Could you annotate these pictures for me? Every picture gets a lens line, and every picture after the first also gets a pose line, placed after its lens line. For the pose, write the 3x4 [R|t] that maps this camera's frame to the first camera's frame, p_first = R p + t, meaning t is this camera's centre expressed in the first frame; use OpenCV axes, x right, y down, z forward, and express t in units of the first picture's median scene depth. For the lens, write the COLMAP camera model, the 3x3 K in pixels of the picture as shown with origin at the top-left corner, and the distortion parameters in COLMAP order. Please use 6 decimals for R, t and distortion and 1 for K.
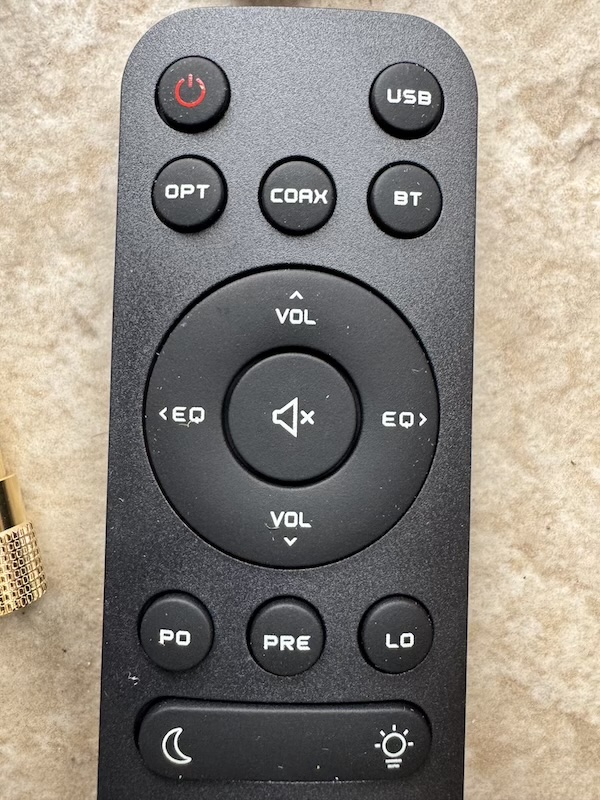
lens RADIAL K [[656.1, 0, 299.4], [0, 656.1, 401.1], [0, 0, 1]] dist [0.000546, -0.008003]
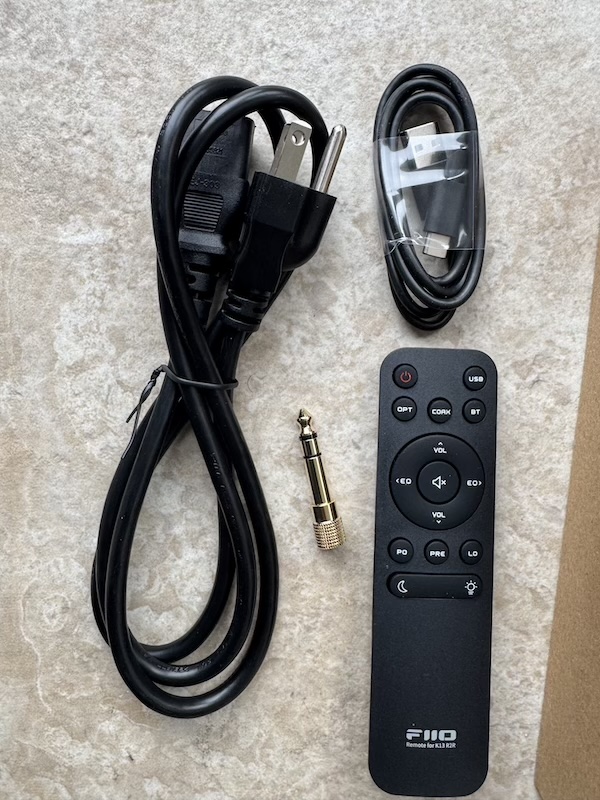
lens RADIAL K [[656.1, 0, 301.2], [0, 656.1, 398.6], [0, 0, 1]] dist [0.000546, -0.008003]
pose [[0.999974, 0.006867, 0.002194, -0.571587], [-0.006835, 0.999872, -0.014436, -0.274223], [-0.002293, 0.014420, 0.999893, -1.804743]]
